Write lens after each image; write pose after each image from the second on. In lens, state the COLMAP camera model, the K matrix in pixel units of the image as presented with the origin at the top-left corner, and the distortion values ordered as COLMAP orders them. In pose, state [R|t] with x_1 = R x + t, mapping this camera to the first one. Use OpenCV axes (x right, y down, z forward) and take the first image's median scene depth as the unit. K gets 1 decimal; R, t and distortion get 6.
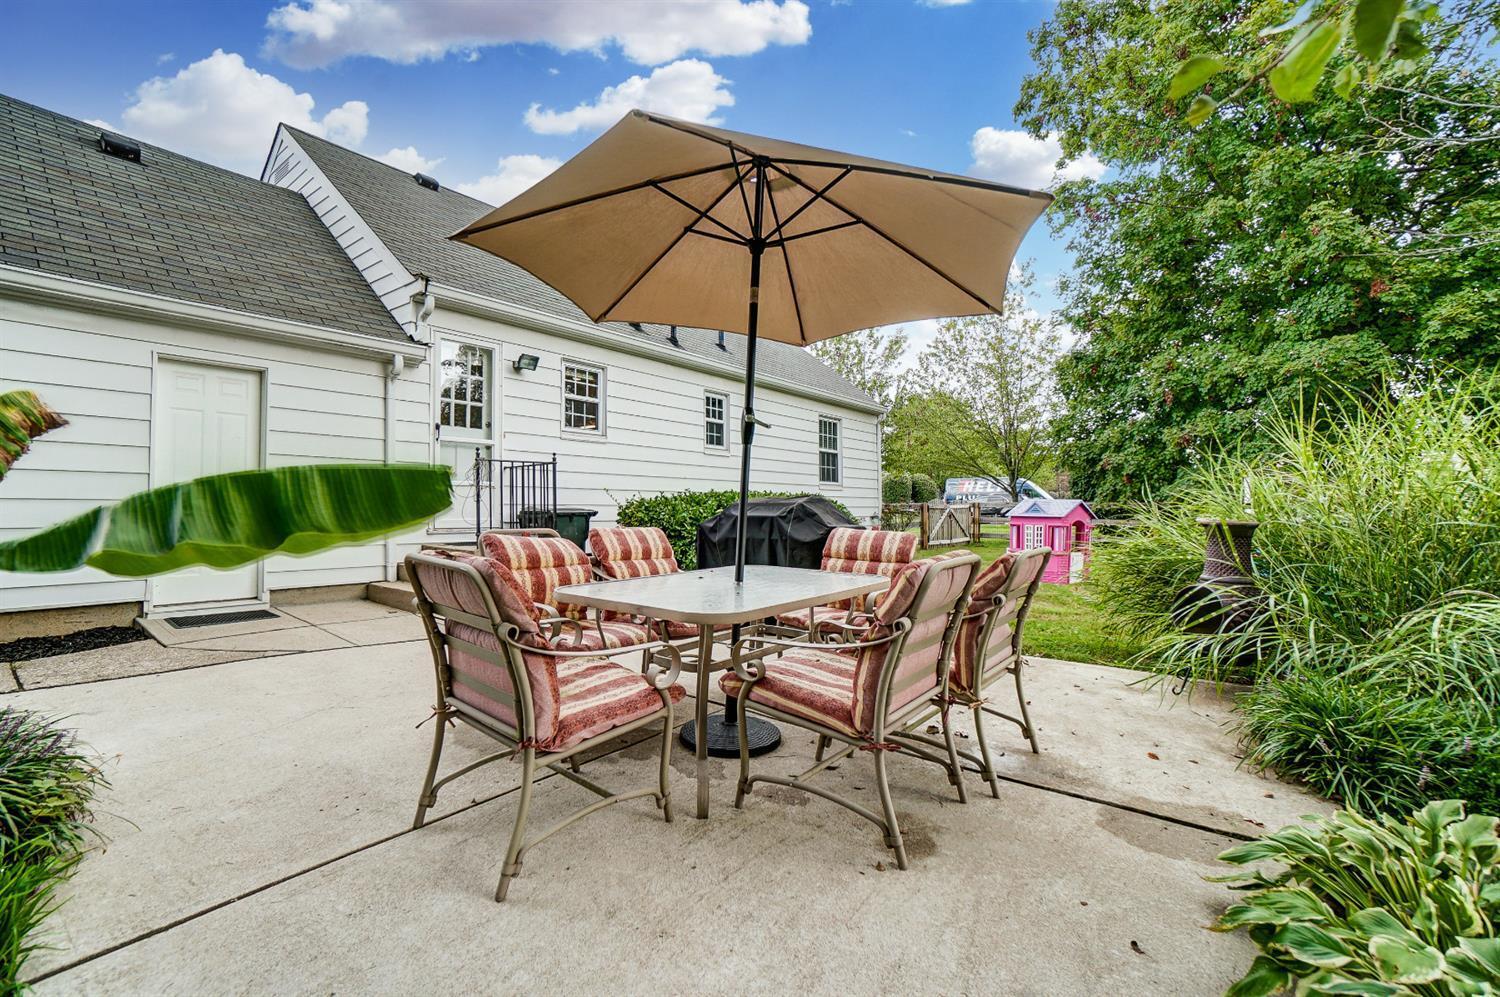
lens RADIAL K [[653.1, 0, 750.0], [0, 653.1, 498.5], [0, 0, 1]] dist [-0.064692, 0.020343]
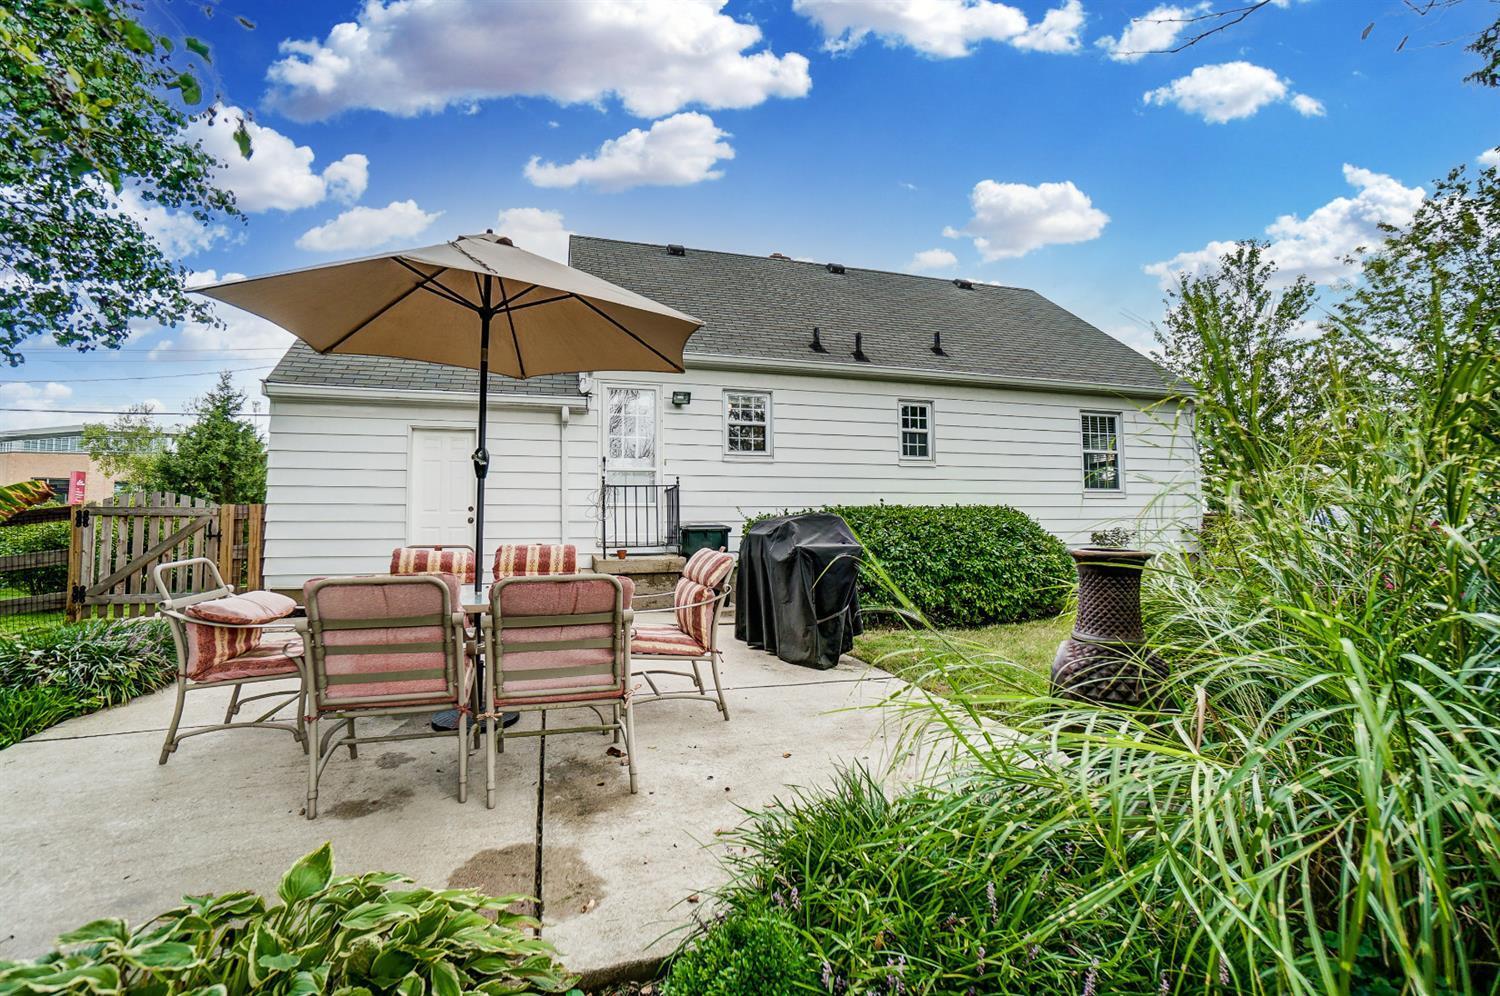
lens RADIAL K [[661.6, 0, 750.0], [0, 661.6, 498.0], [0, 0, 1]] dist [-0.038924, -0.000233]
pose [[0.812477, -0.032813, -0.582069, 0.386033], [0.018041, 0.999352, -0.031154, 0.004428], [0.582714, 0.014810, 0.812542, 0.113133]]
